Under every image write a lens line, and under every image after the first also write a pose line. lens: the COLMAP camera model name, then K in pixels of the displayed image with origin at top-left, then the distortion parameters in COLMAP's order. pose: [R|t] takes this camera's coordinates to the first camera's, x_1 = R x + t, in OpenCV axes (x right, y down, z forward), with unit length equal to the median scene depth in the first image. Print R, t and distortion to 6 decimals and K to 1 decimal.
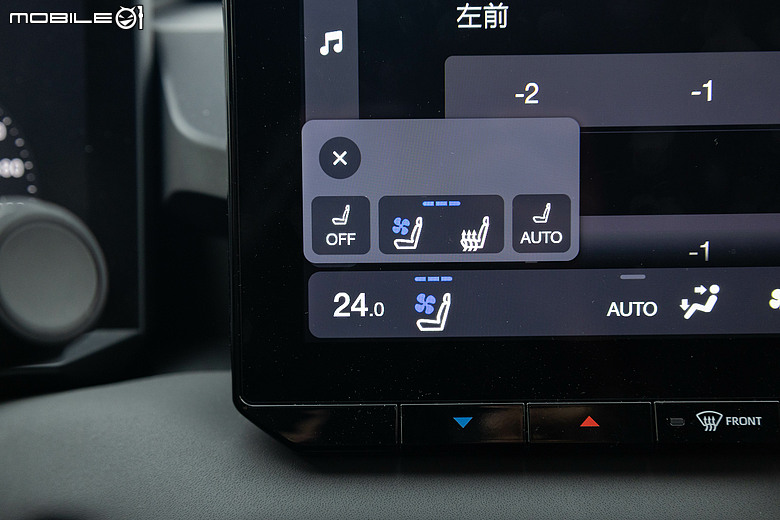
lens RADIAL K [[973.9, 0, 390.0], [0, 973.9, 260.0], [0, 0, 1]] dist [0.009454, 0.049836]
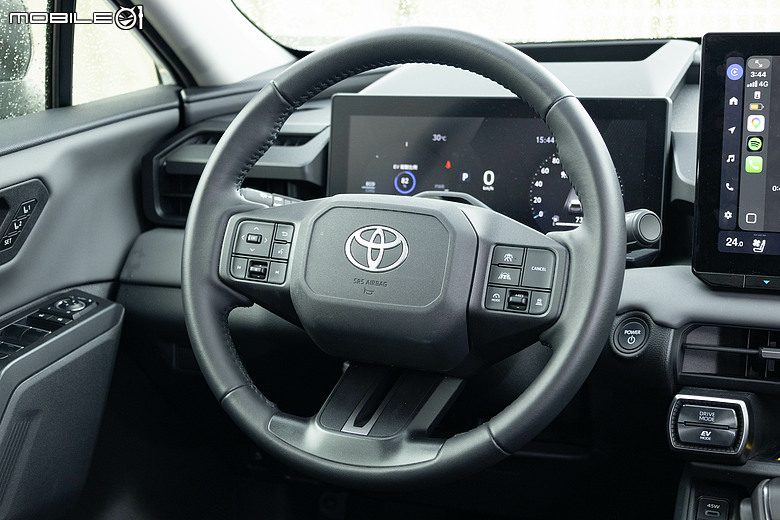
lens RADIAL K [[1340.3, 0, 390.0], [0, 1340.3, 260.0], [0, 0, 1]] dist [0.000866, 0.029799]
pose [[0.921741, 0.070260, -0.381388, 0.586898], [-0.056453, 0.997285, 0.047284, -0.036664], [0.383675, -0.022053, 0.923205, -3.353468]]
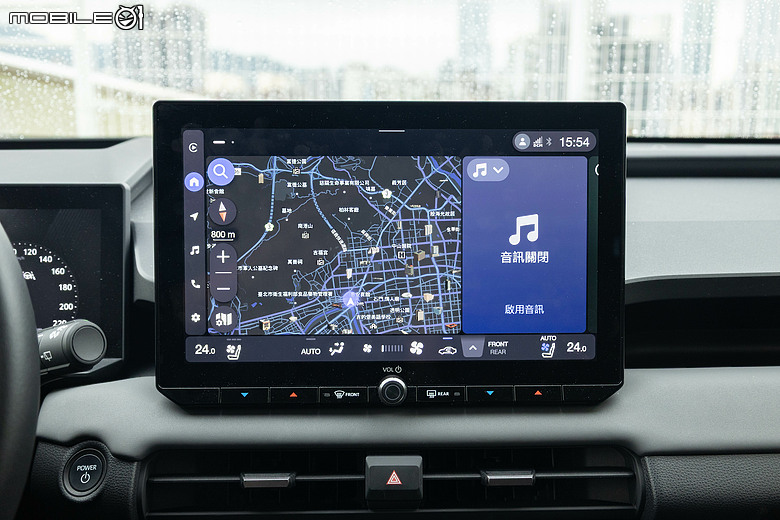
lens RADIAL K [[846.4, 0, 390.0], [0, 846.4, 260.0], [0, 0, 1]] dist [0.002336, 0.007068]
pose [[0.999390, 0.008689, 0.033831, 0.381899], [-0.007603, 0.999456, -0.032093, -0.123498], [-0.034091, 0.031816, 0.998912, -1.279857]]
